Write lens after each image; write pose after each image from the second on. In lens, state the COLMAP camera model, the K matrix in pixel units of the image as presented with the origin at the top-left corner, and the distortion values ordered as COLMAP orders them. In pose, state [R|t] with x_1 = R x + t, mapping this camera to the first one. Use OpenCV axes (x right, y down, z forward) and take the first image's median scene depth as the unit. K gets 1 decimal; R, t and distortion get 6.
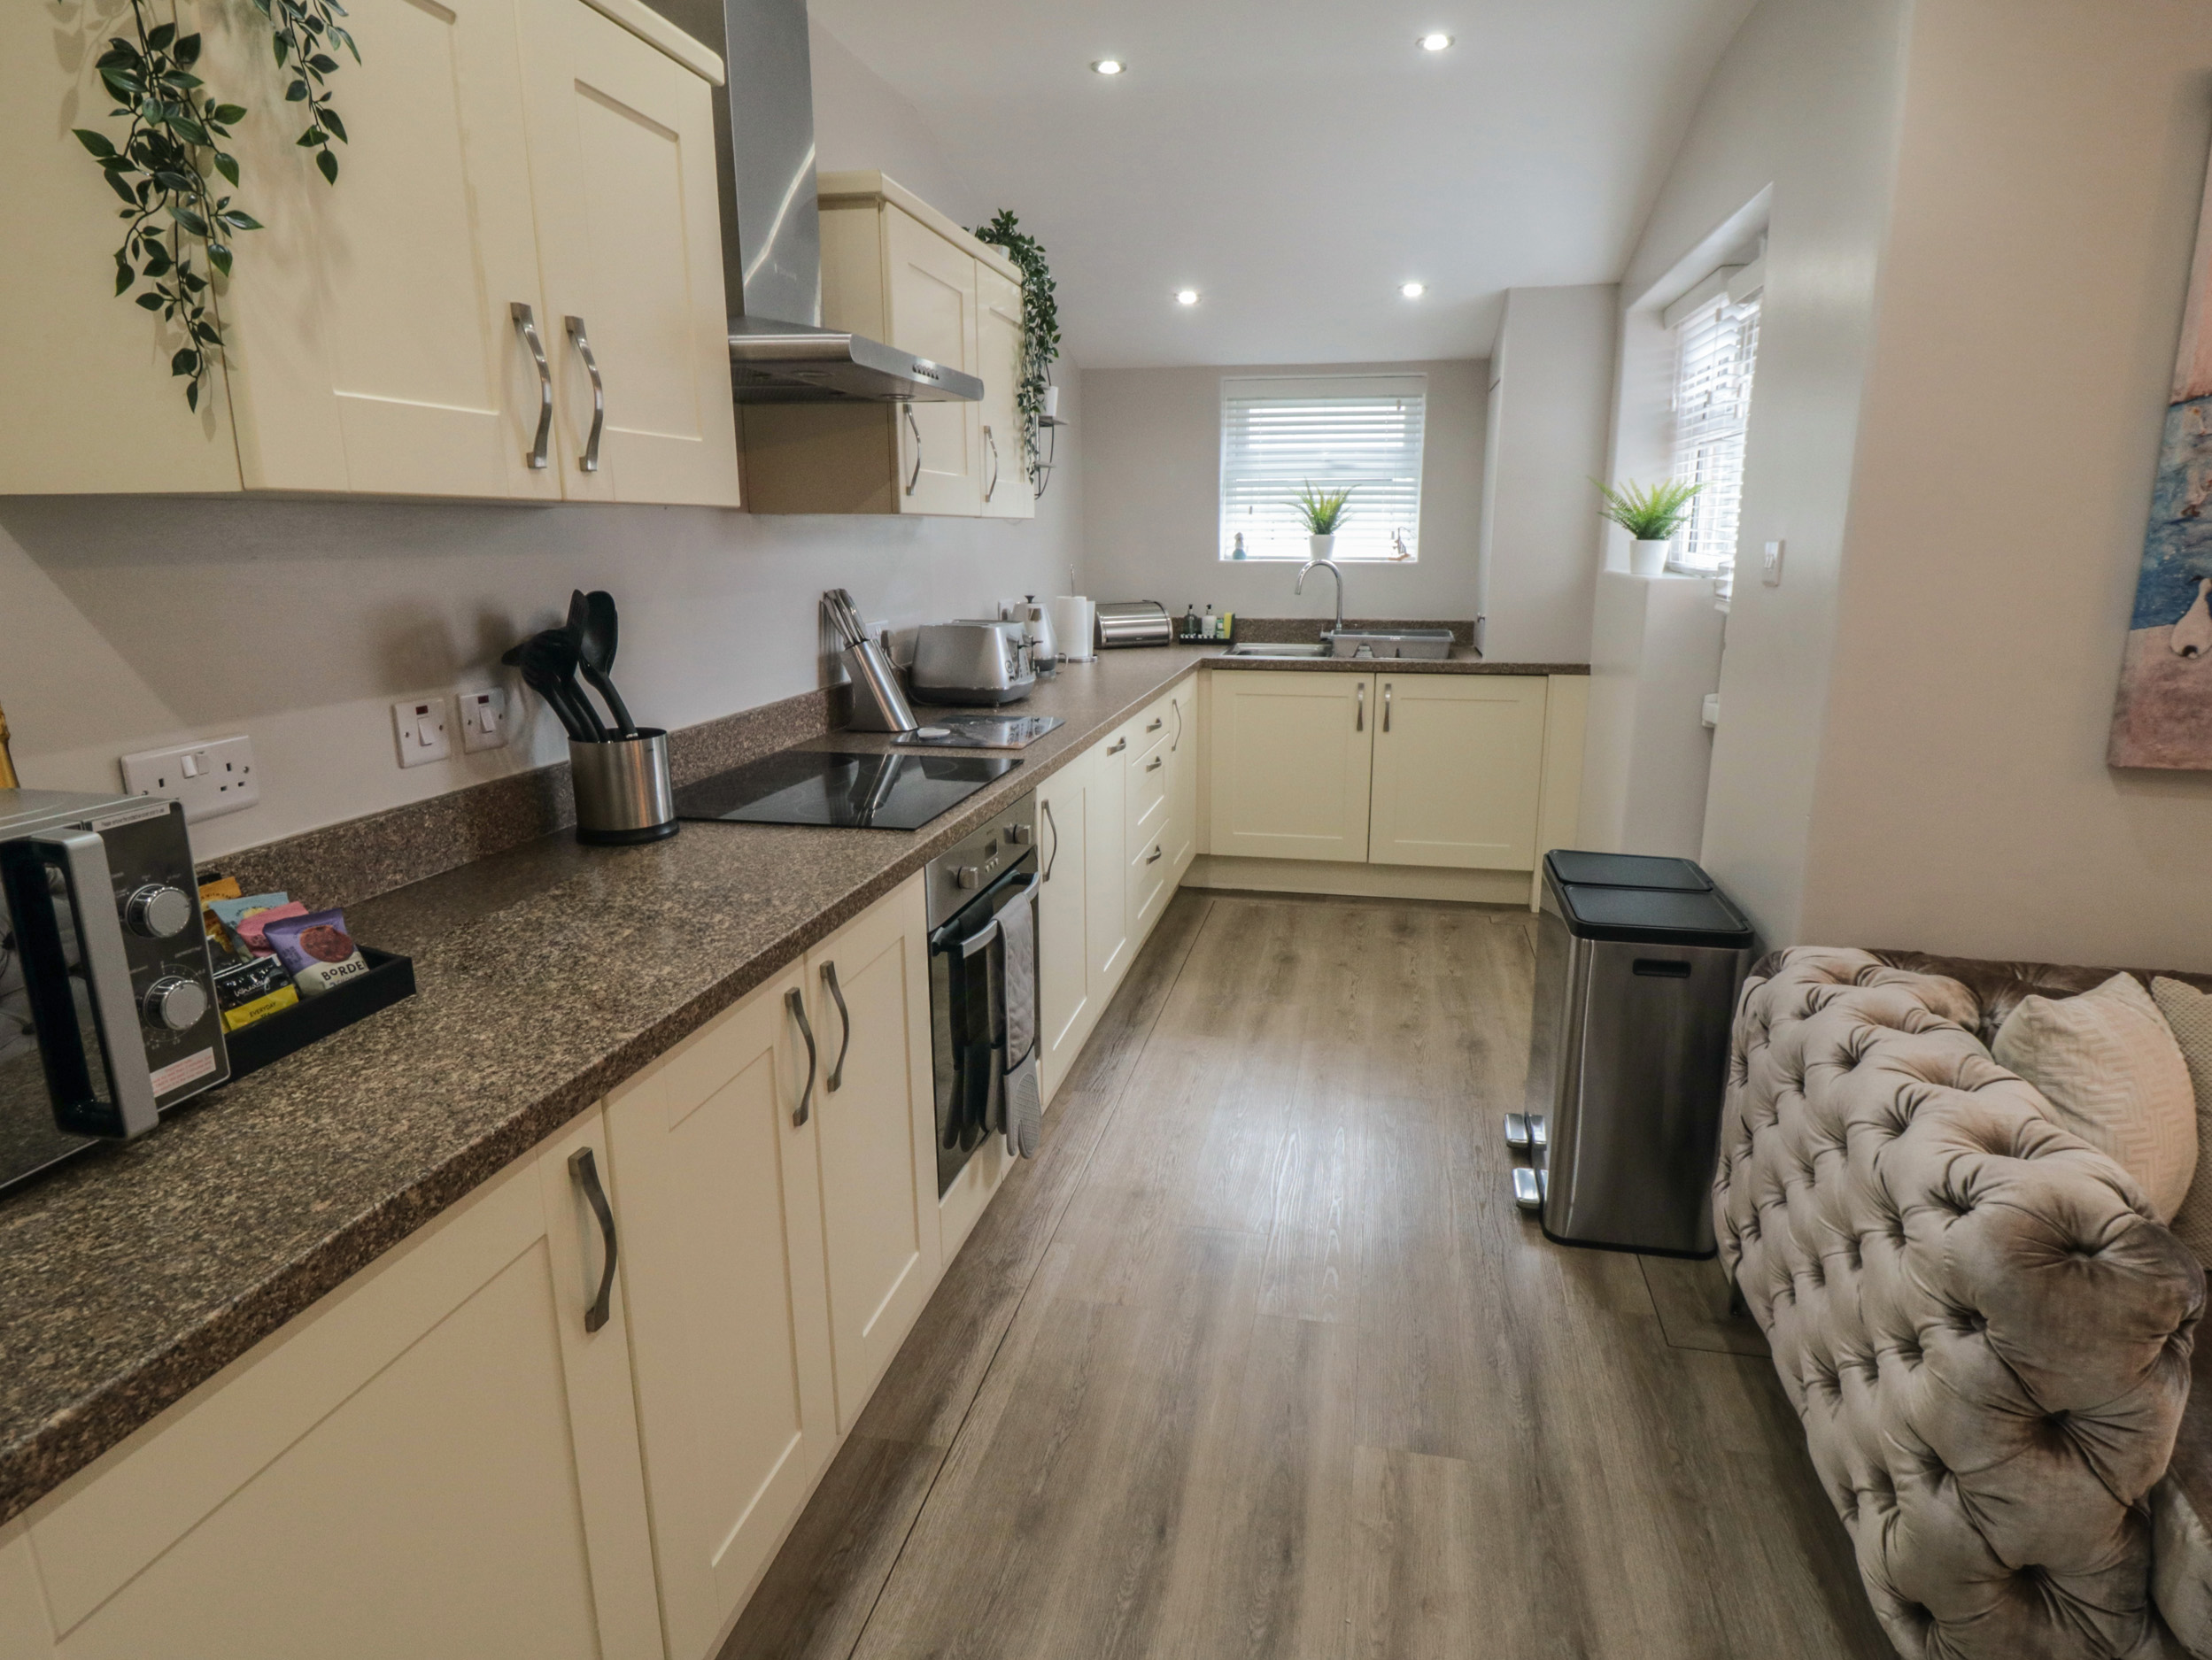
lens RADIAL K [[1188.7, 0, 1106.0], [0, 1188.7, 818.7], [0, 0, 1]] dist [-0.021063, -0.001879]
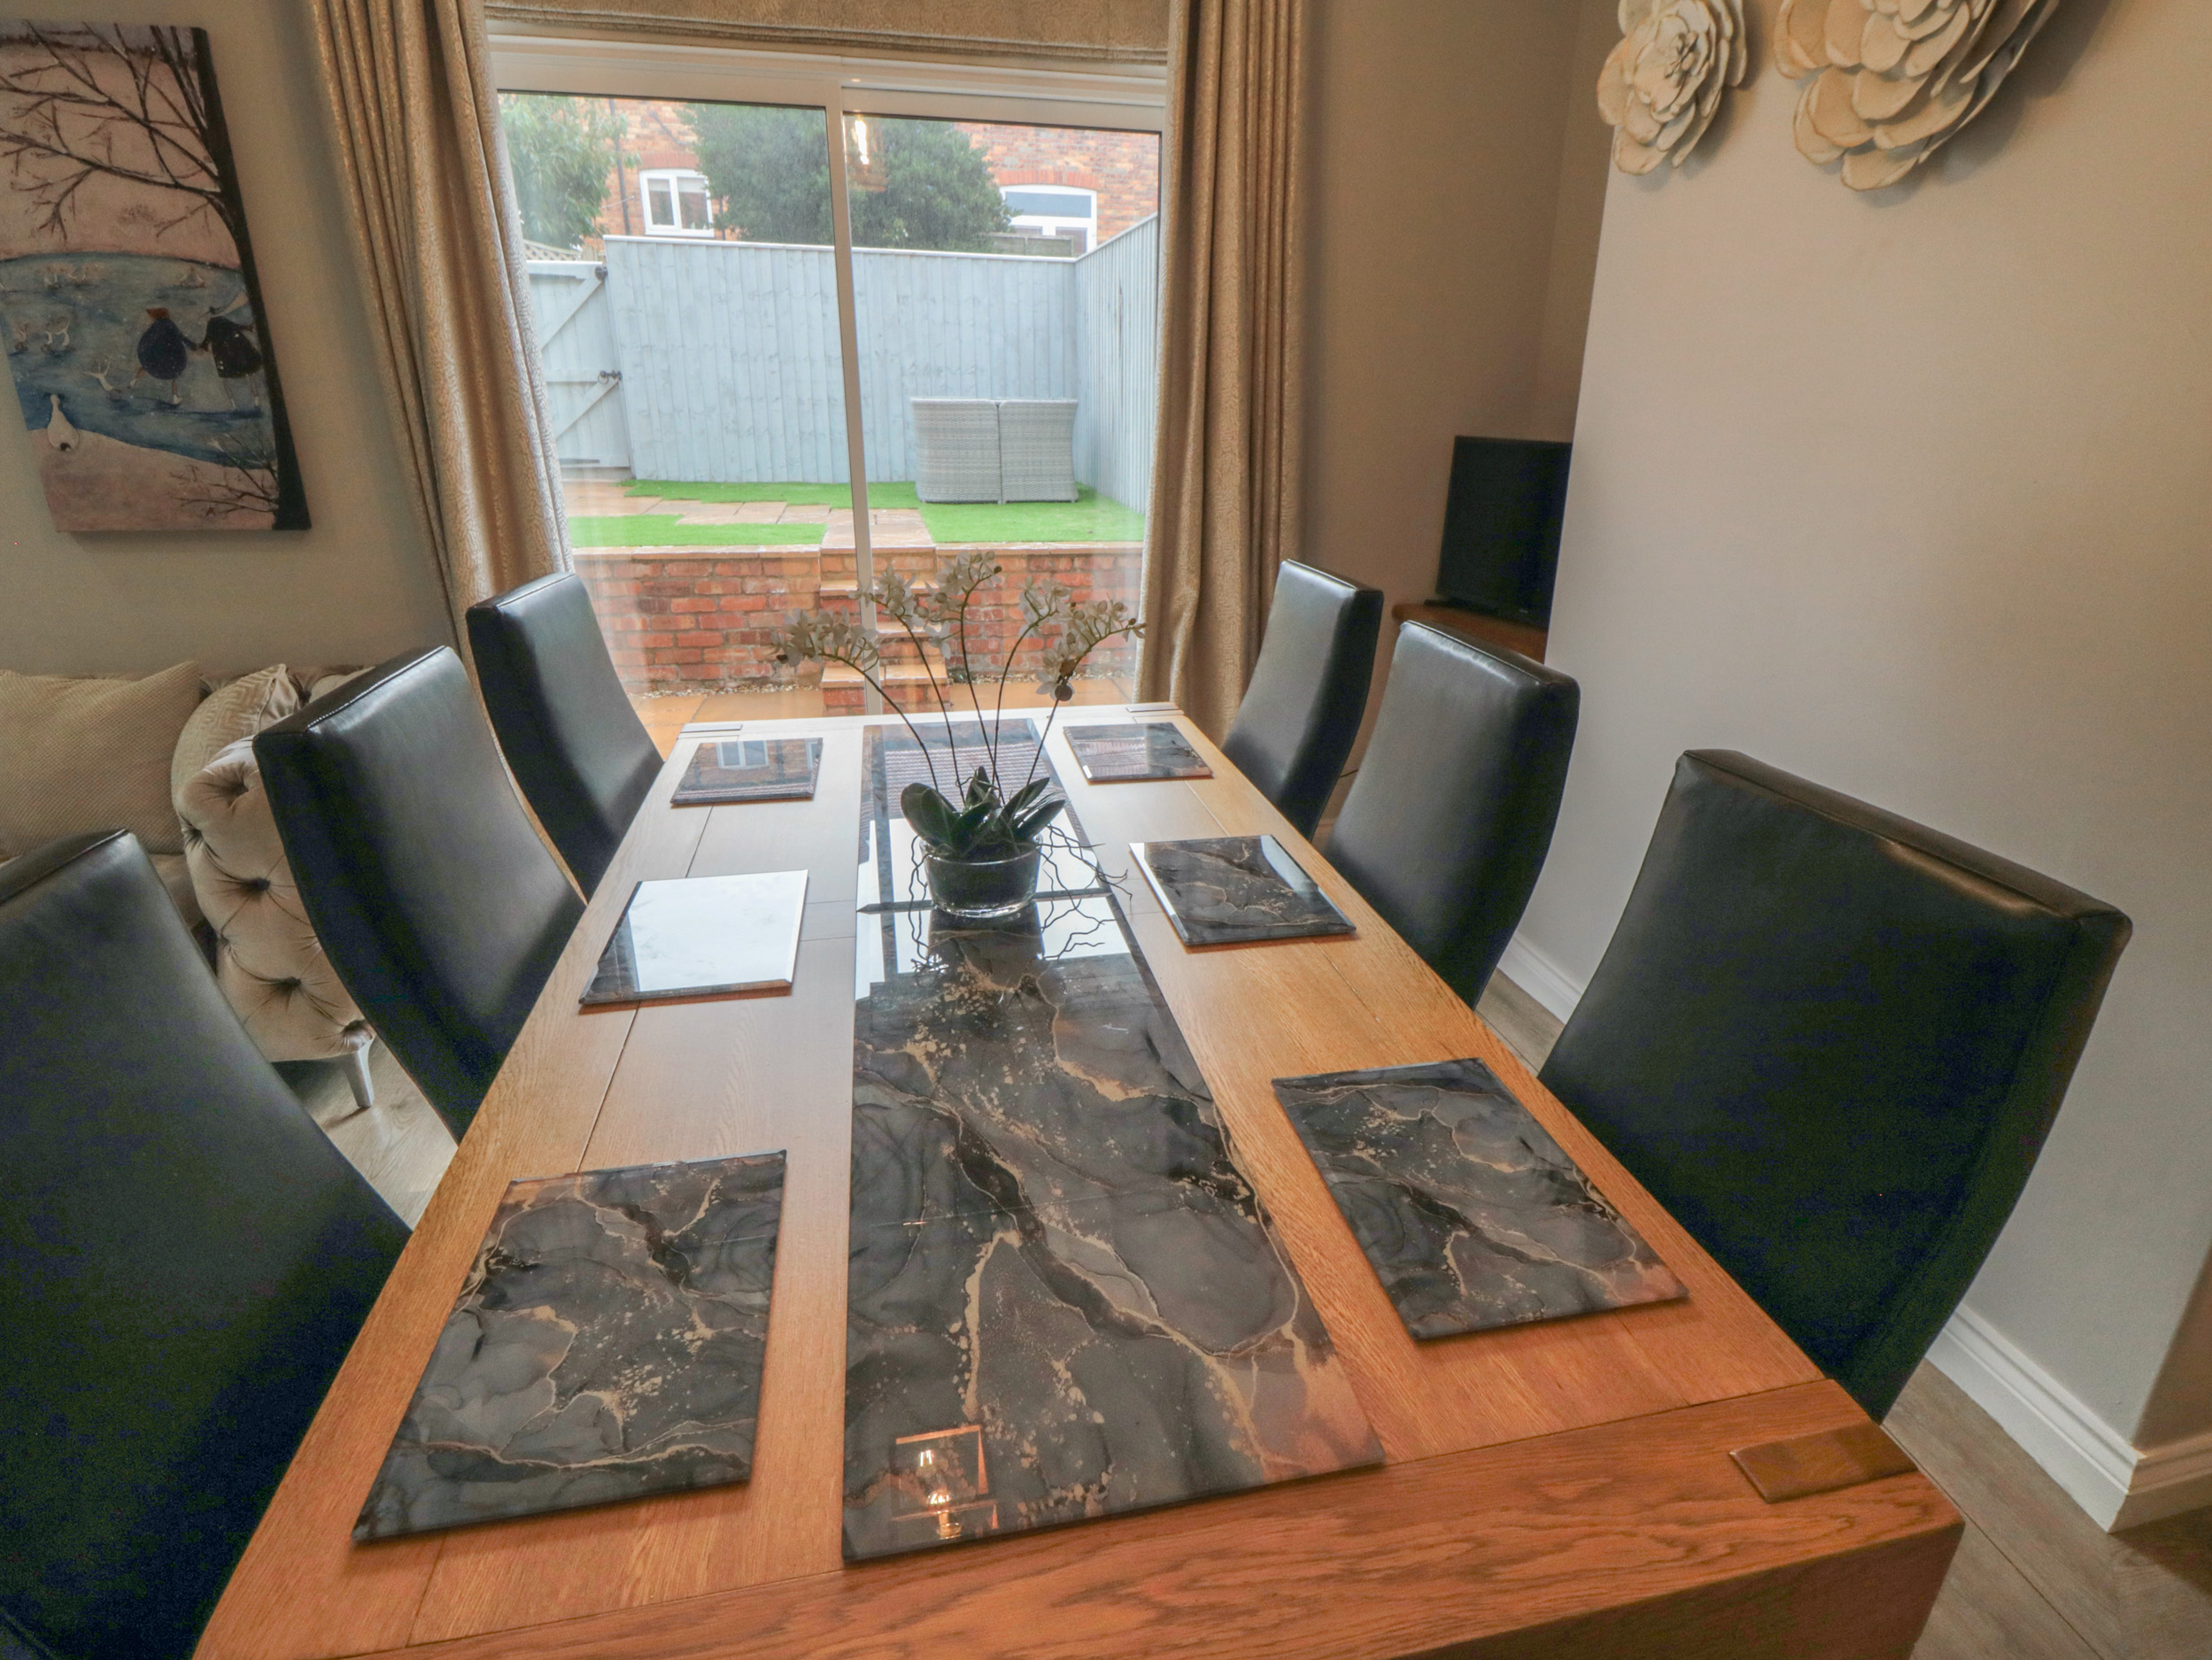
lens RADIAL K [[1153.4, 0, 1129.7], [0, 1153.4, 809.0], [0, 0, 1]] dist [-0.004539, -0.010680]
pose [[0.903032, -0.137618, 0.406933, 1.596523], [0.092923, 0.987446, 0.127731, 0.258643], [-0.419403, -0.077531, 0.904483, -0.917761]]
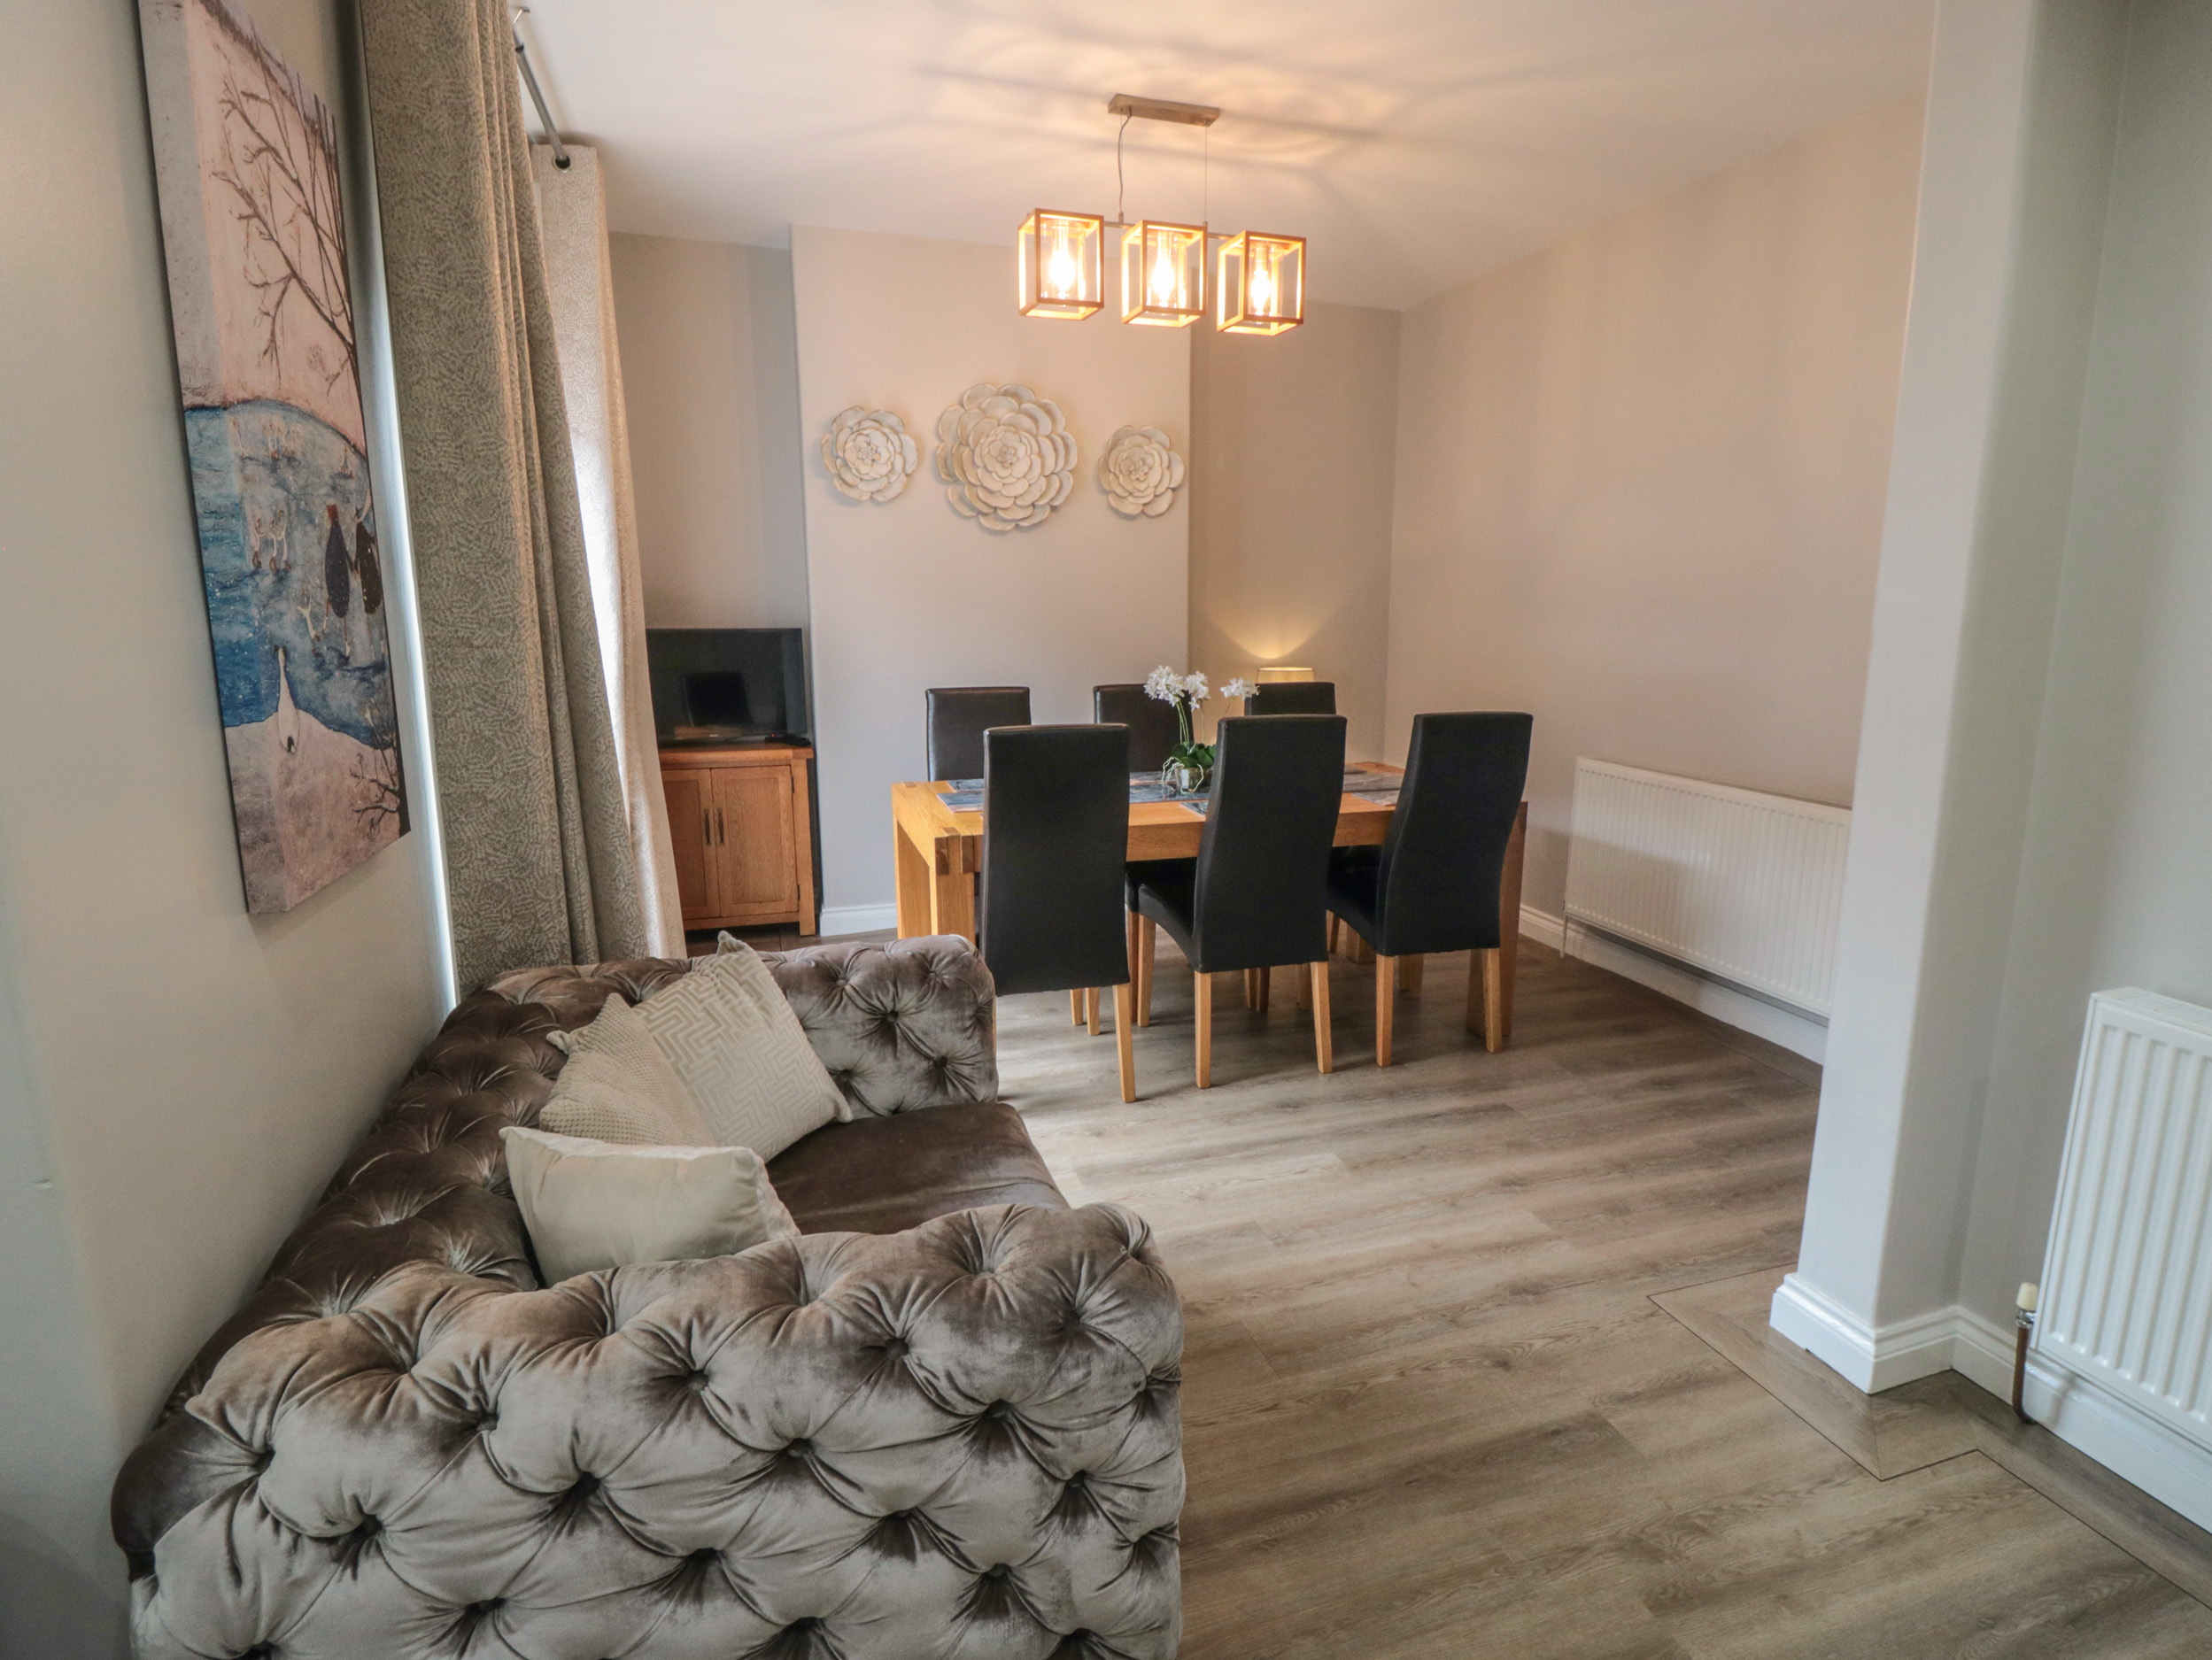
lens RADIAL K [[1153.4, 0, 1111.7], [0, 1153.4, 822.7], [0, 0, 1]] dist [-0.004539, -0.010680]
pose [[-0.517487, -0.162173, 0.840183, -0.029990], [0.200727, 0.931473, 0.303425, -0.247876], [-0.831815, 0.325666, -0.449473, 1.123872]]
